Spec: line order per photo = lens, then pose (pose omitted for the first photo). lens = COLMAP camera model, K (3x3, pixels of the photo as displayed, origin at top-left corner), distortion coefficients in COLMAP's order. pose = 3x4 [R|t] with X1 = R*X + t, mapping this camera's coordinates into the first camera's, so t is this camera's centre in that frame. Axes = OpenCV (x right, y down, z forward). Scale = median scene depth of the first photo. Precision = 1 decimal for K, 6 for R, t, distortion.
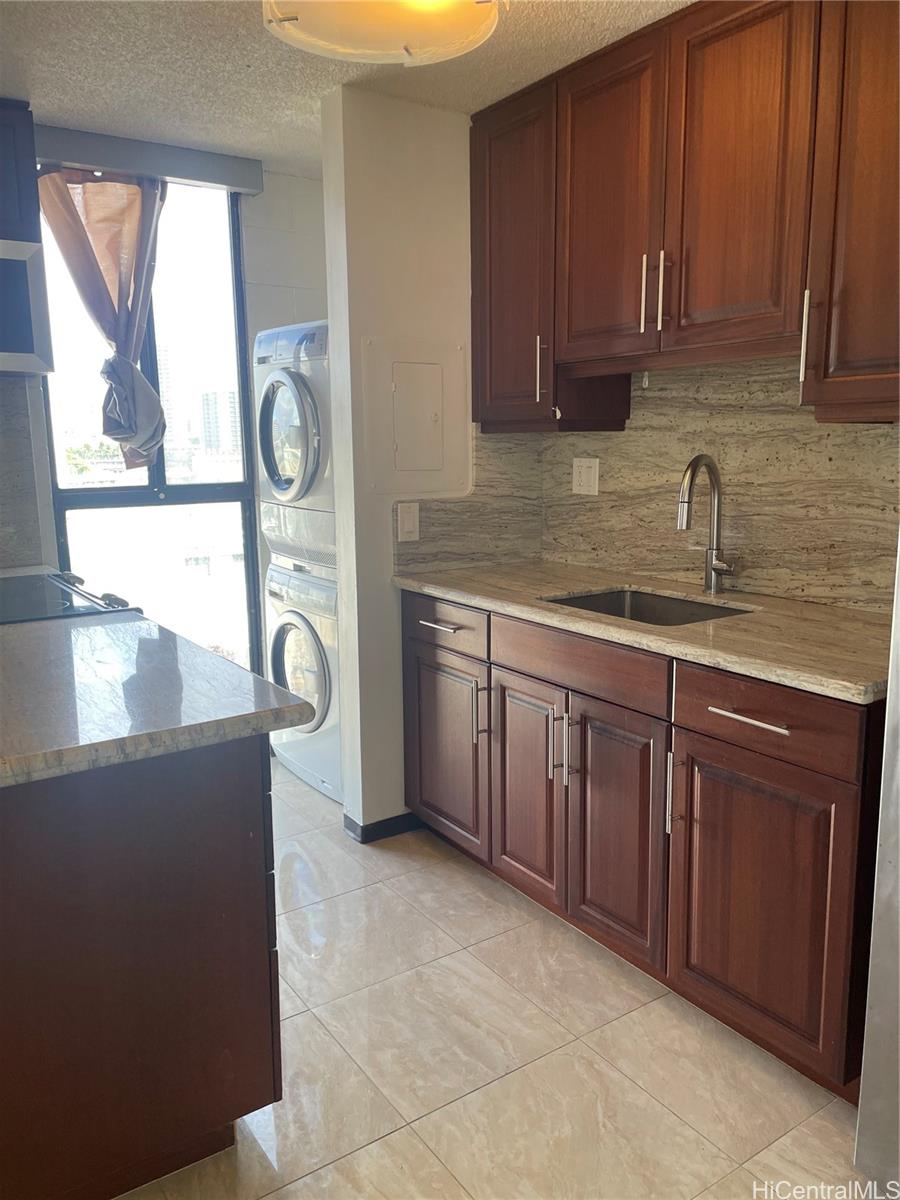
lens RADIAL K [[925.4, 0, 451.4], [0, 925.4, 605.2], [0, 0, 1]] dist [0.081060, -0.108575]
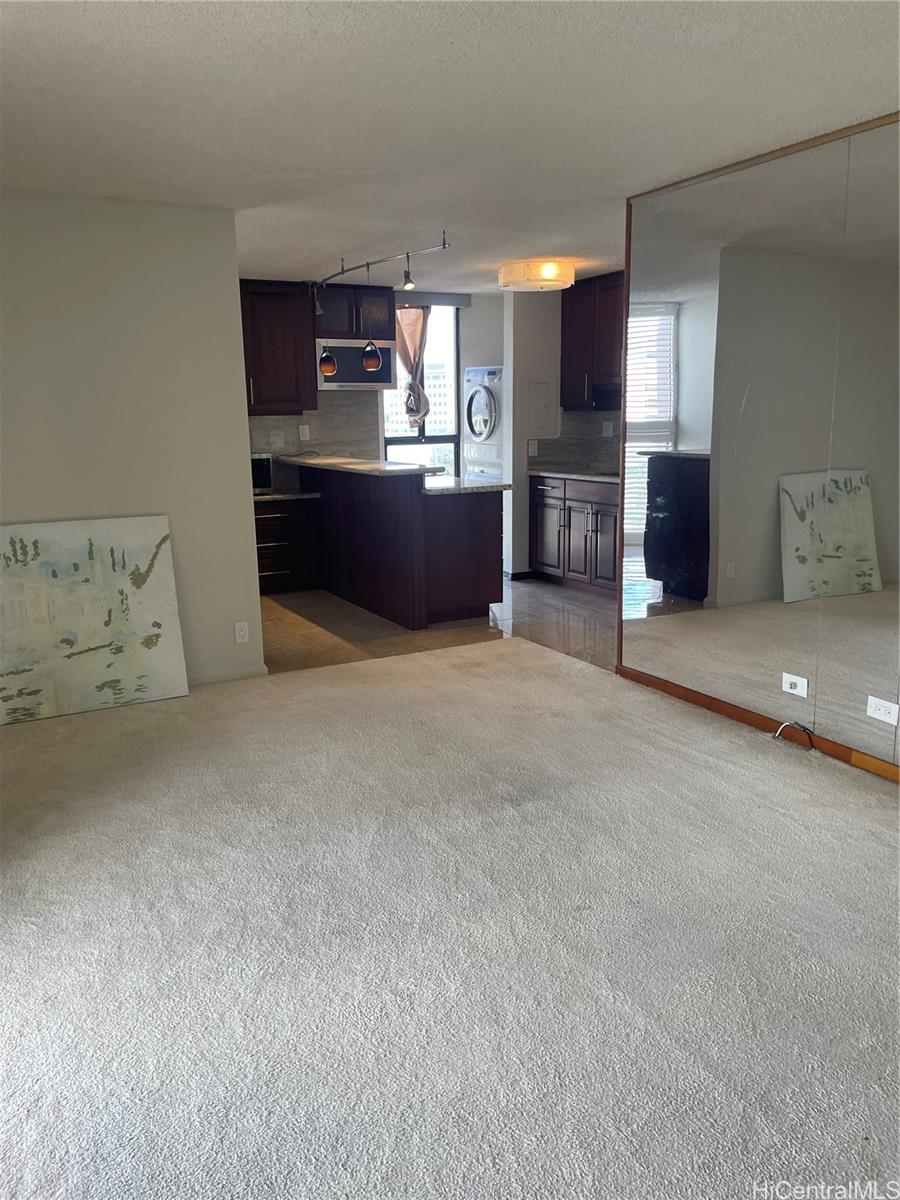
lens RADIAL K [[925.4, 0, 444.2], [0, 925.4, 593.2], [0, 0, 1]] dist [0.081060, -0.108575]
pose [[0.994468, 0.013886, -0.104121, -0.018759], [-0.012635, 0.999840, 0.012666, 0.253342], [0.104280, -0.011281, 0.994484, -1.401399]]
